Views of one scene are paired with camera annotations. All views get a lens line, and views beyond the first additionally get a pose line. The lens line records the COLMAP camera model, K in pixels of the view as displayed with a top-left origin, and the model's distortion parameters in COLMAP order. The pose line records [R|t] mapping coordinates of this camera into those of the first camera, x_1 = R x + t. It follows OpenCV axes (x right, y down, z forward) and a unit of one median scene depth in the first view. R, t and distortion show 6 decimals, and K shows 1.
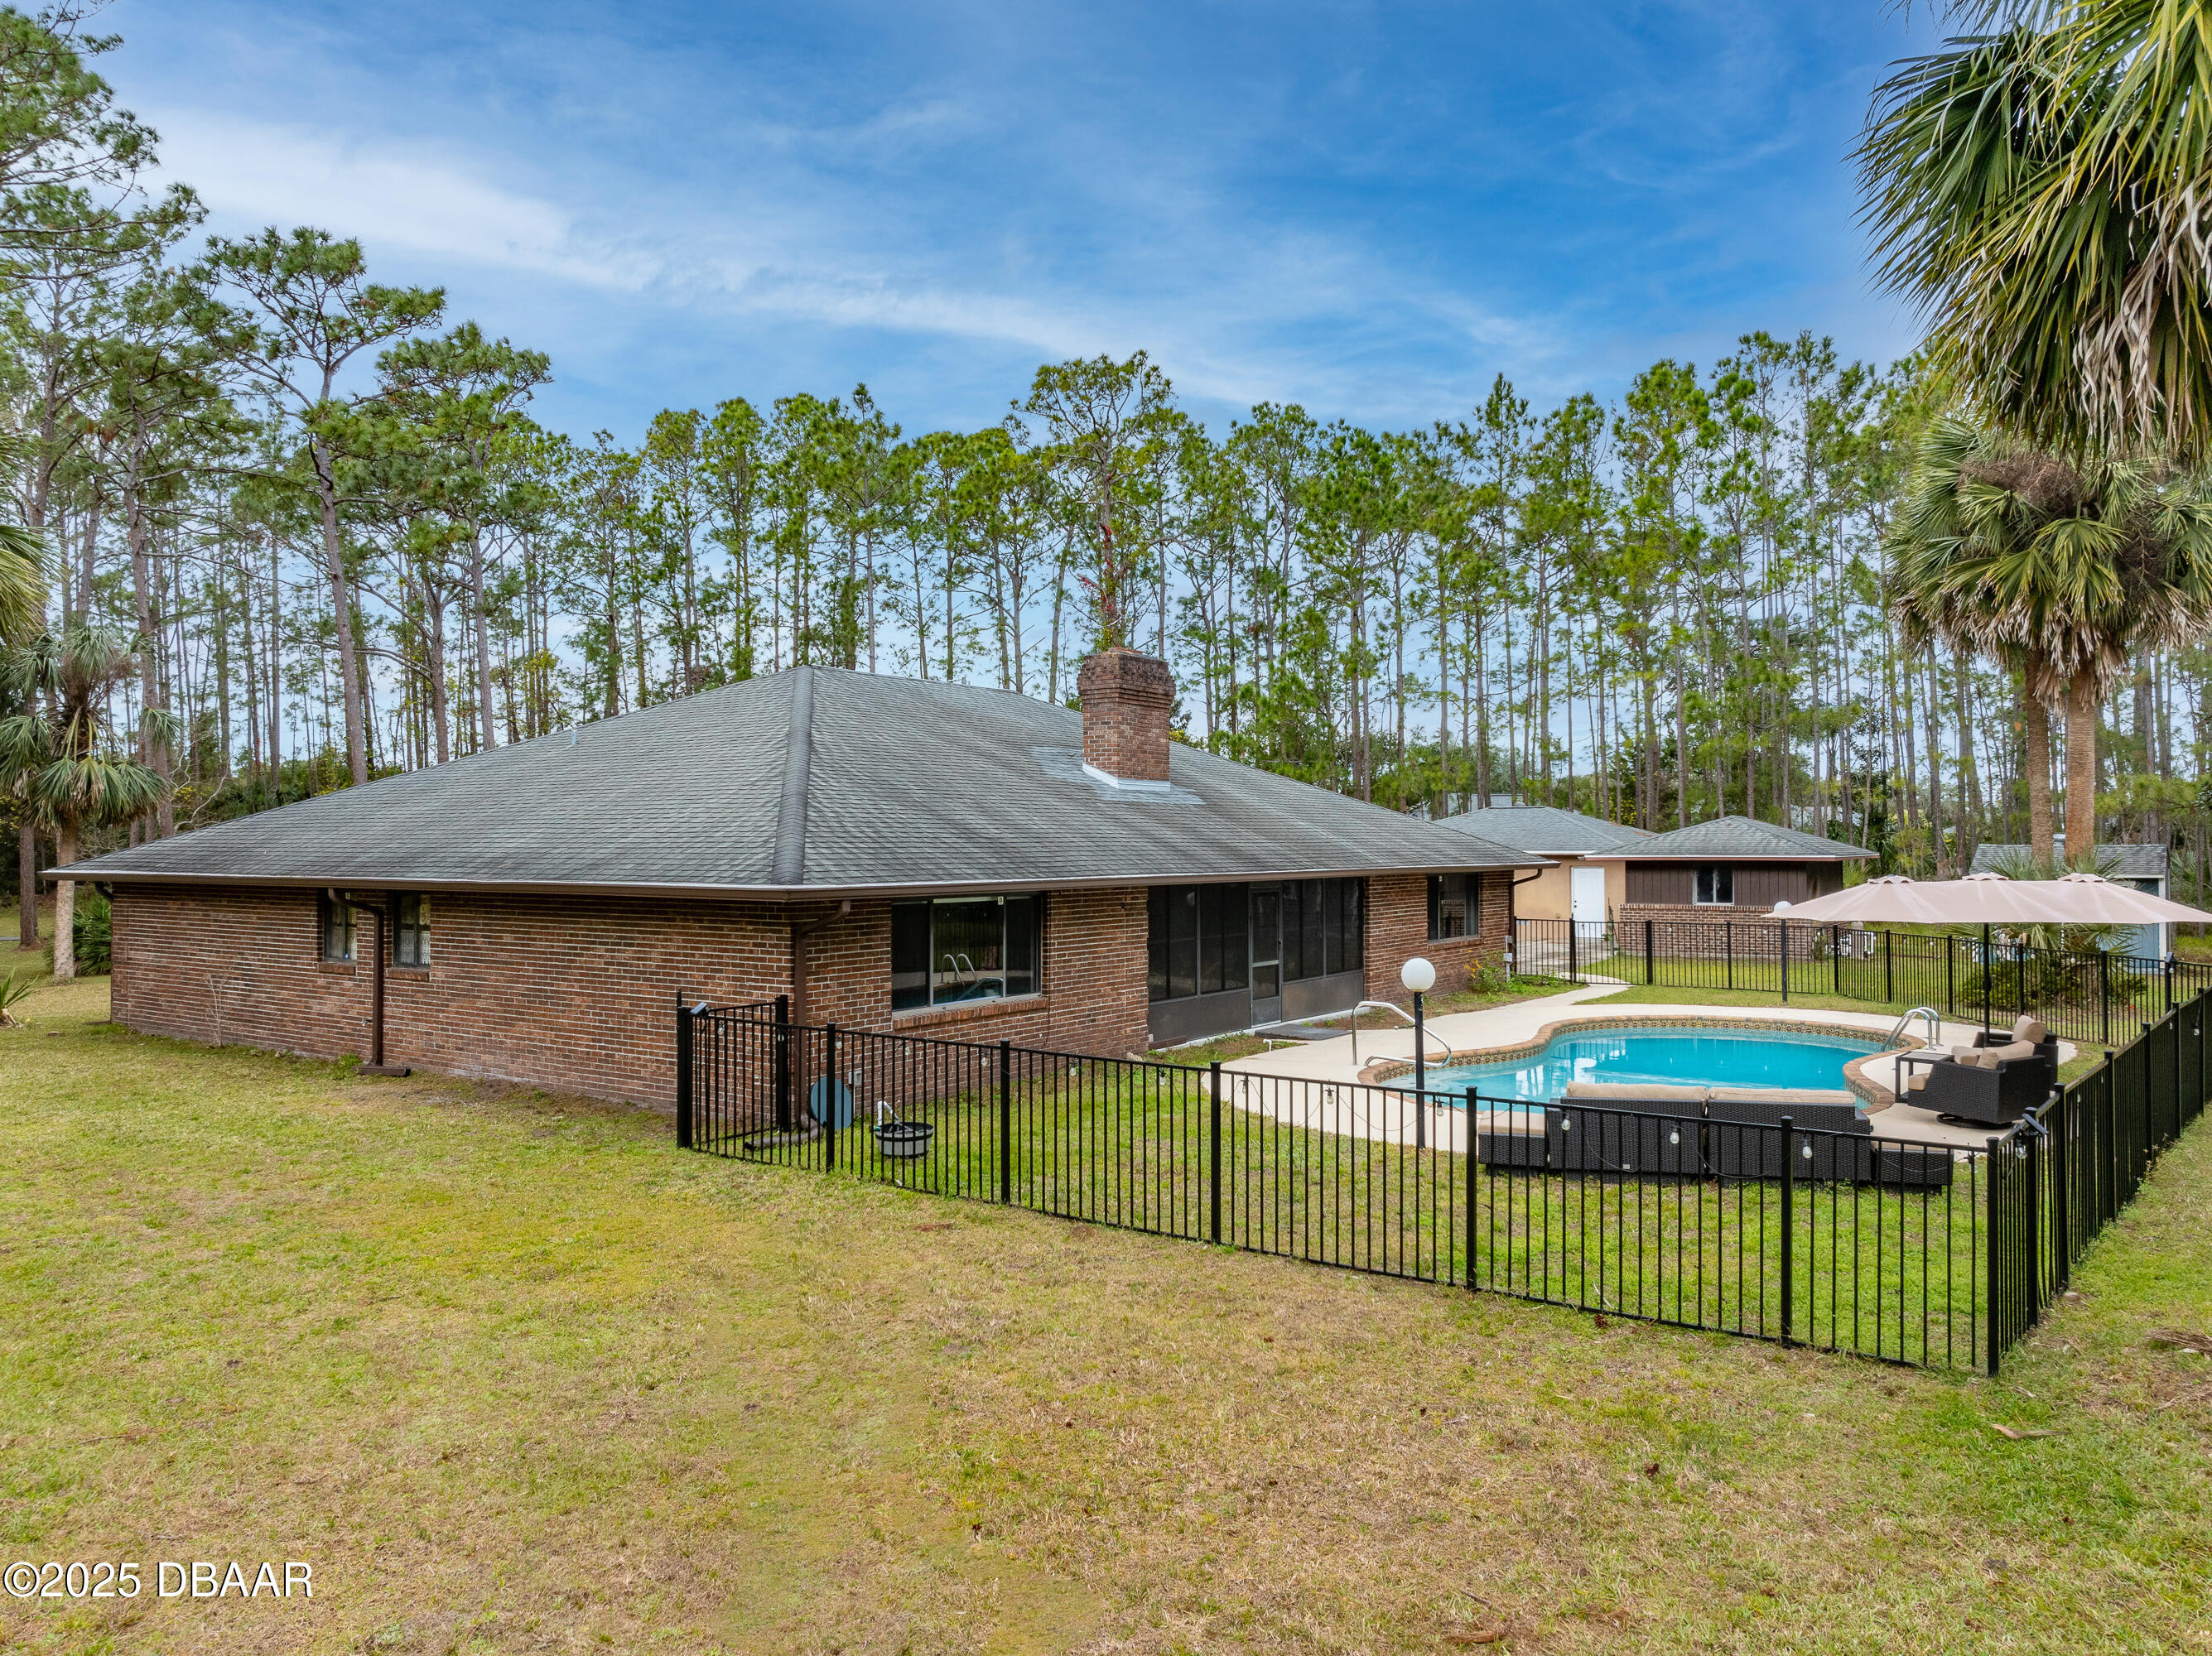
lens RADIAL K [[1560.7, 0, 1122.0], [0, 1560.7, 793.2], [0, 0, 1]] dist [-0.024984, 0.011370]
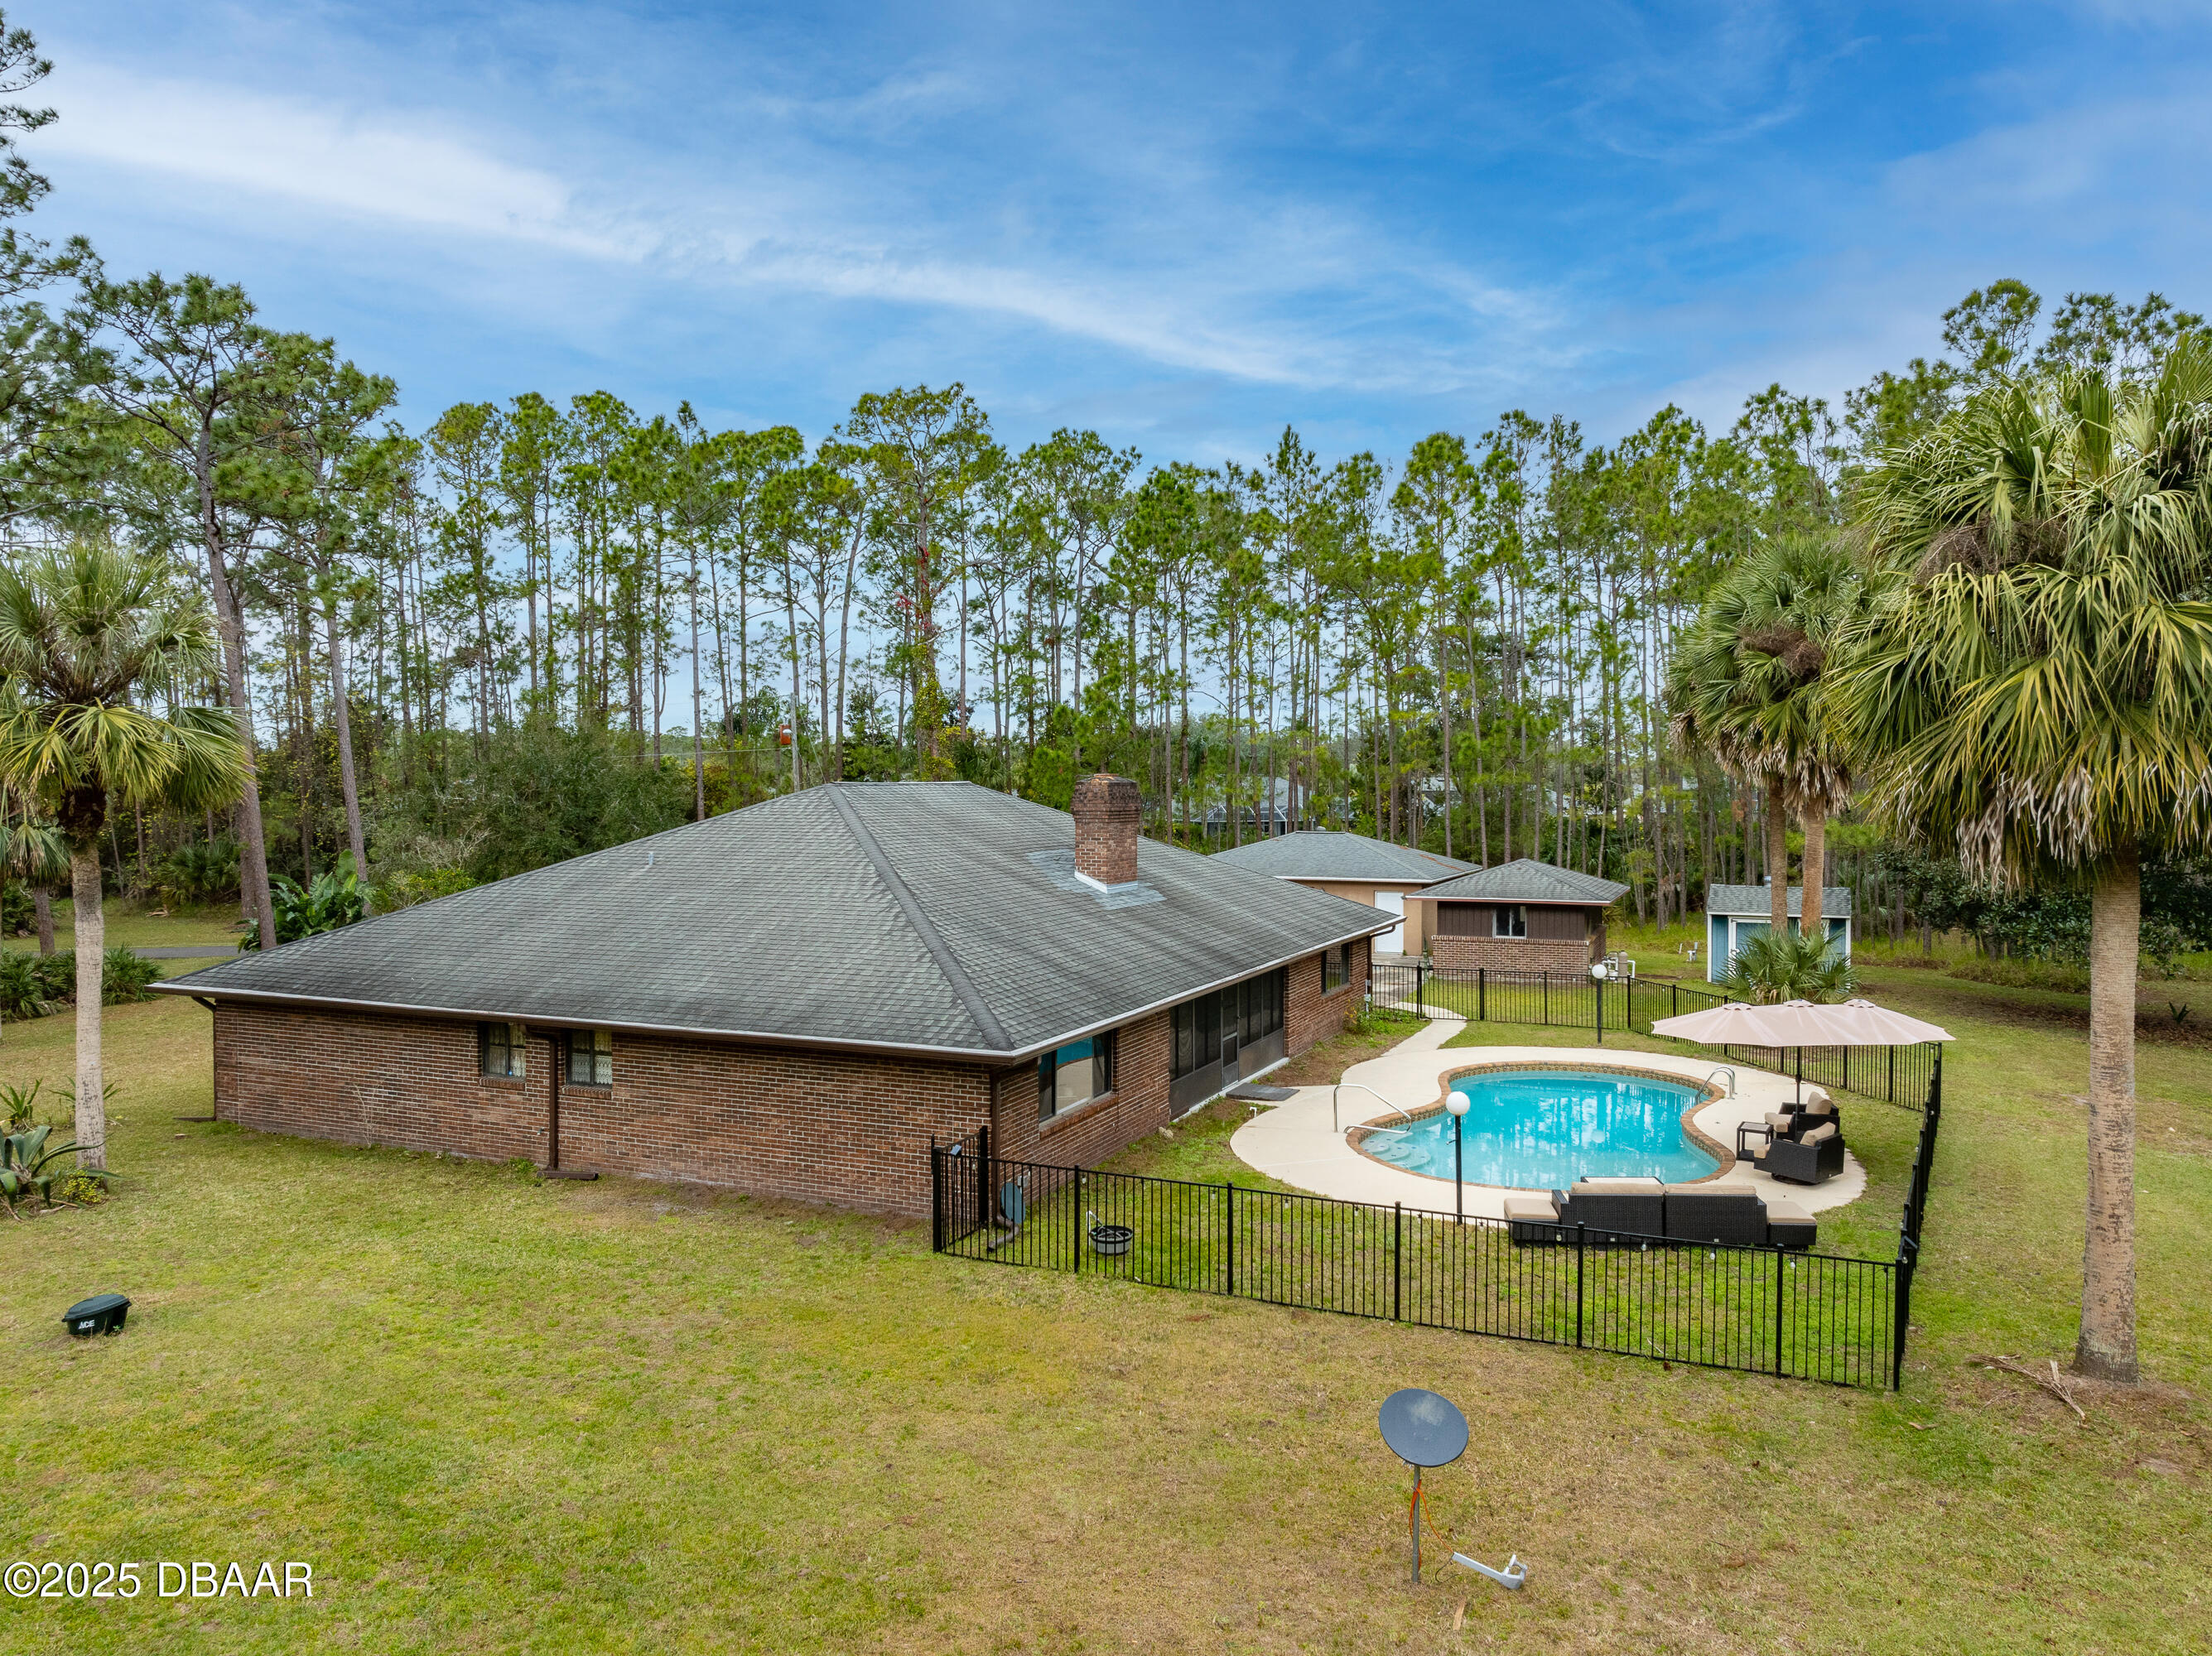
lens RADIAL K [[1560.7, 0, 1122.0], [0, 1560.7, 793.2], [0, 0, 1]] dist [-0.024984, 0.011370]
pose [[0.981109, 0.001322, 0.193449, -0.223903], [-0.008836, 0.999239, 0.037983, -0.126161], [-0.193252, -0.038975, 0.980375, -0.187489]]
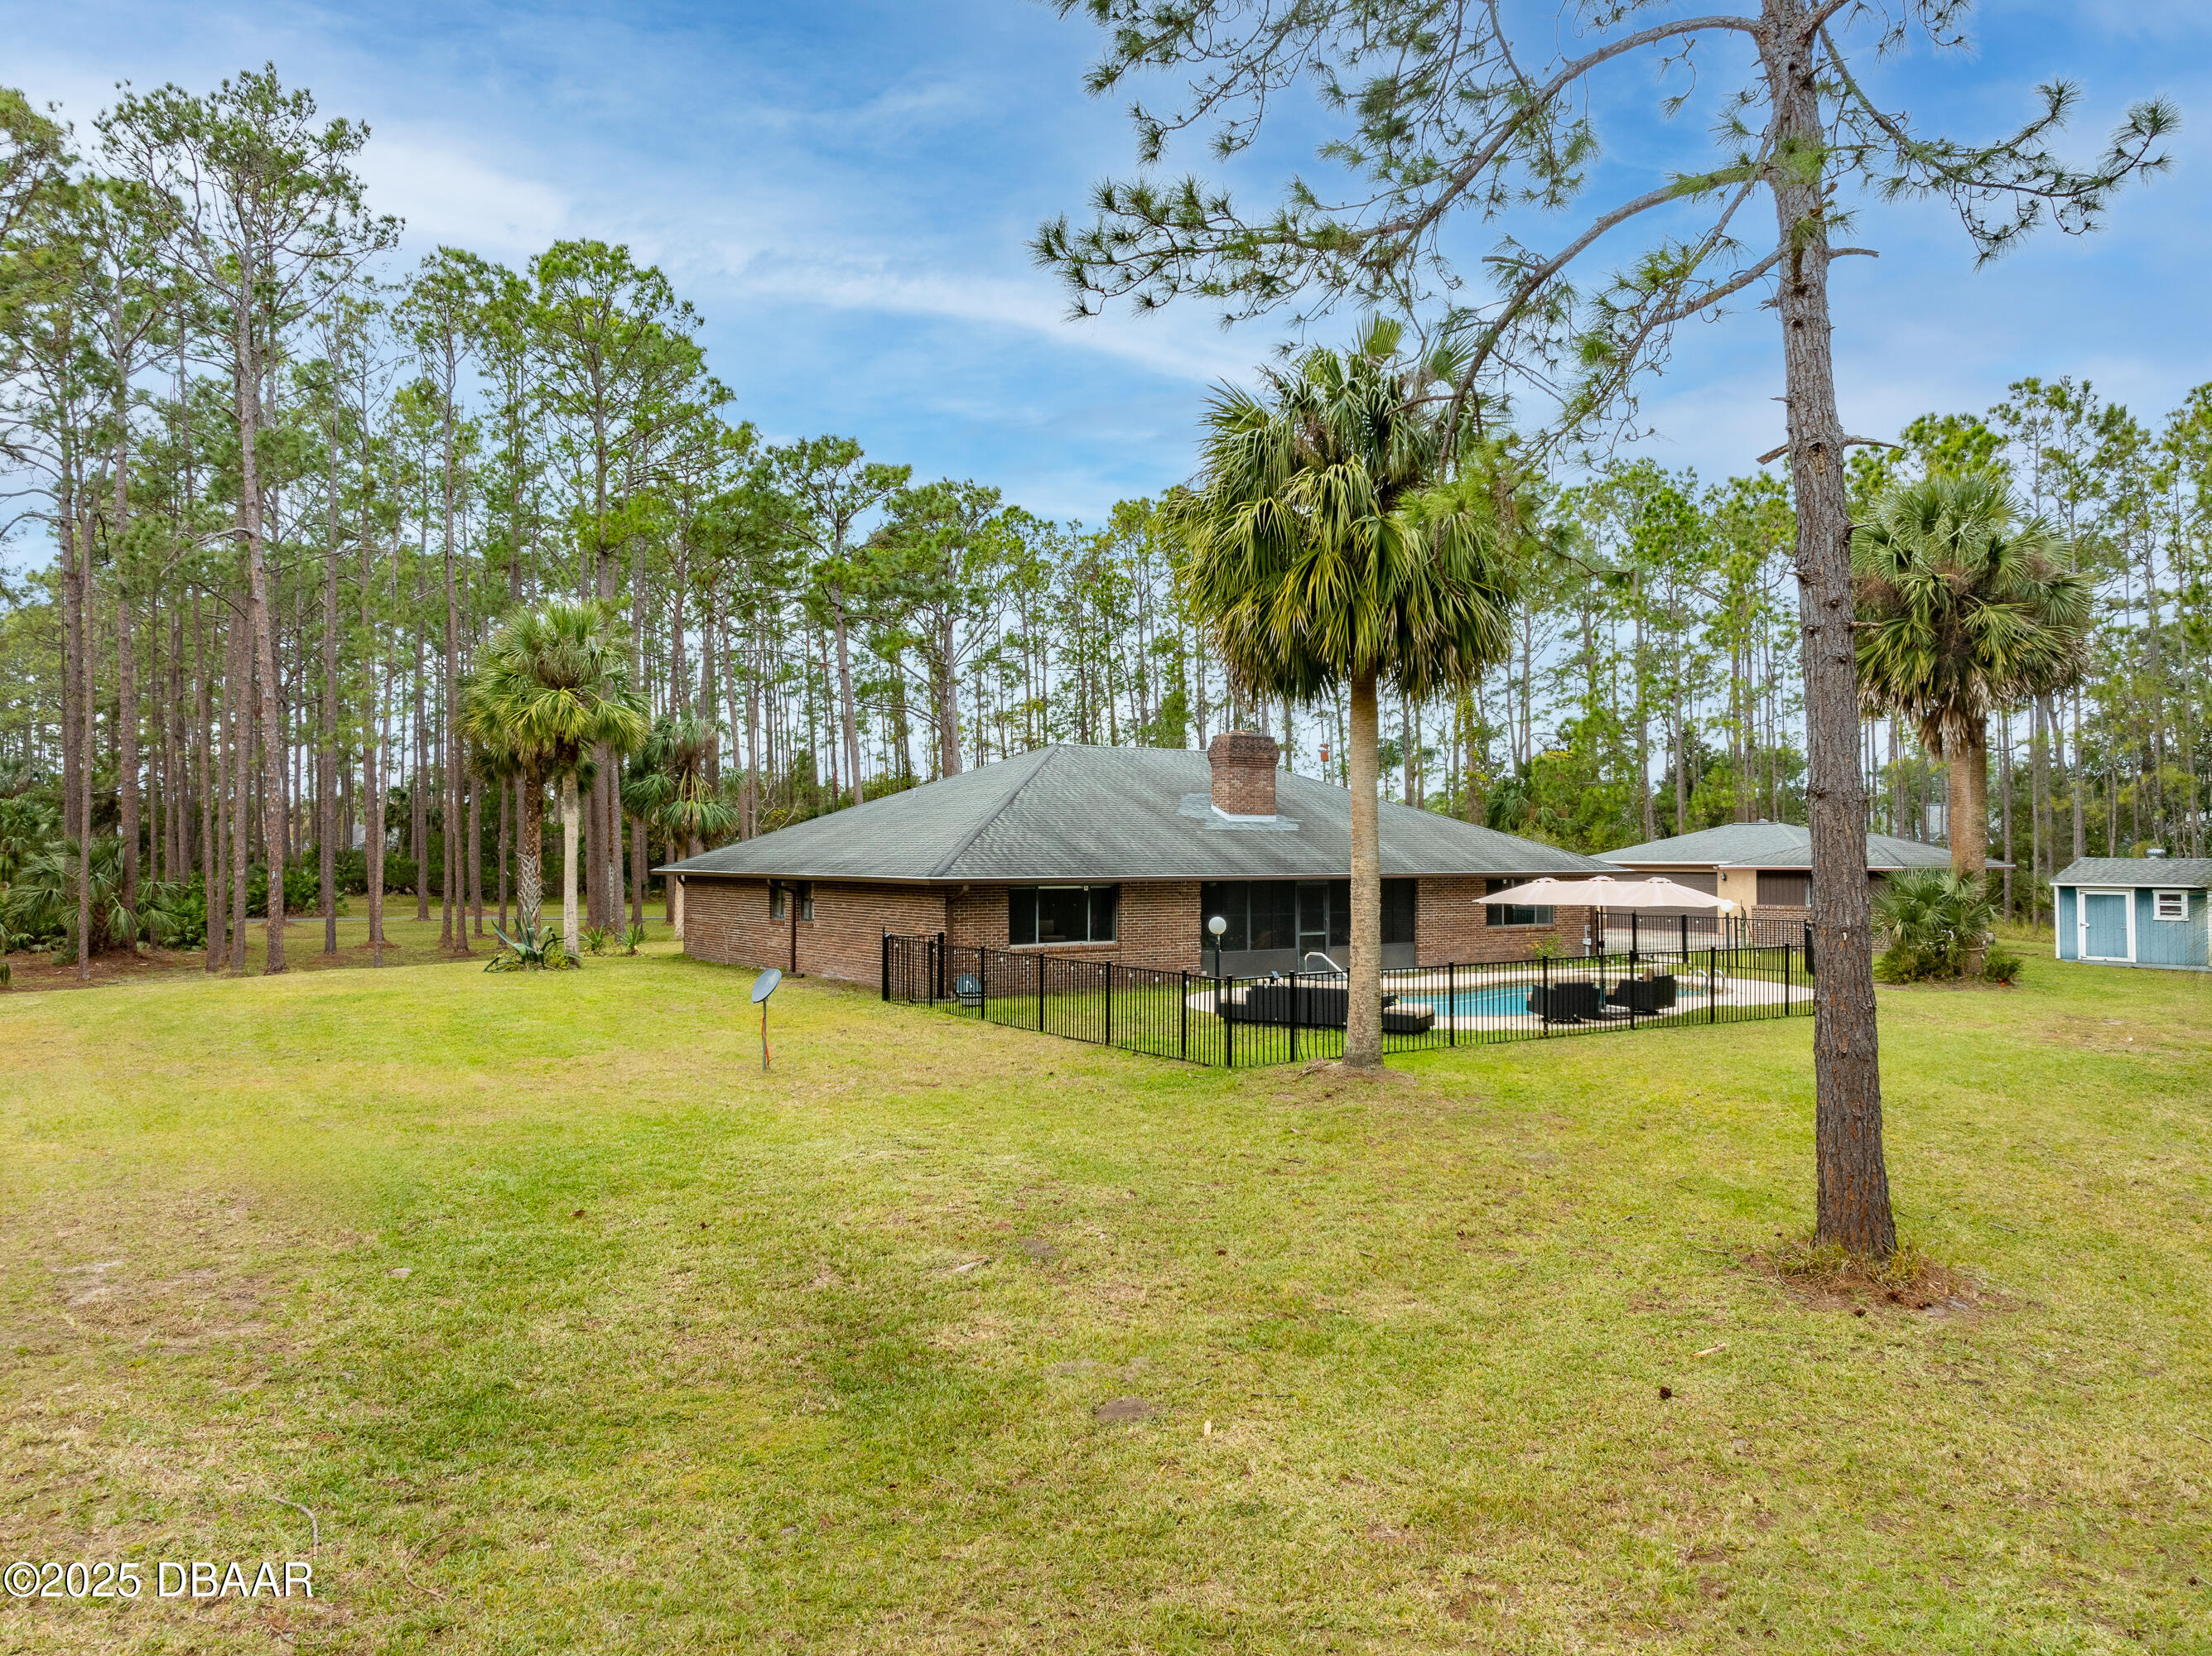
lens RADIAL K [[1560.7, 0, 1122.0], [0, 1560.7, 793.2], [0, 0, 1]] dist [-0.024984, 0.011370]
pose [[0.937001, -0.010821, -0.349159, 0.438543], [0.009184, 0.999938, -0.006343, -0.021328], [0.349206, 0.002737, 0.937042, -0.499150]]
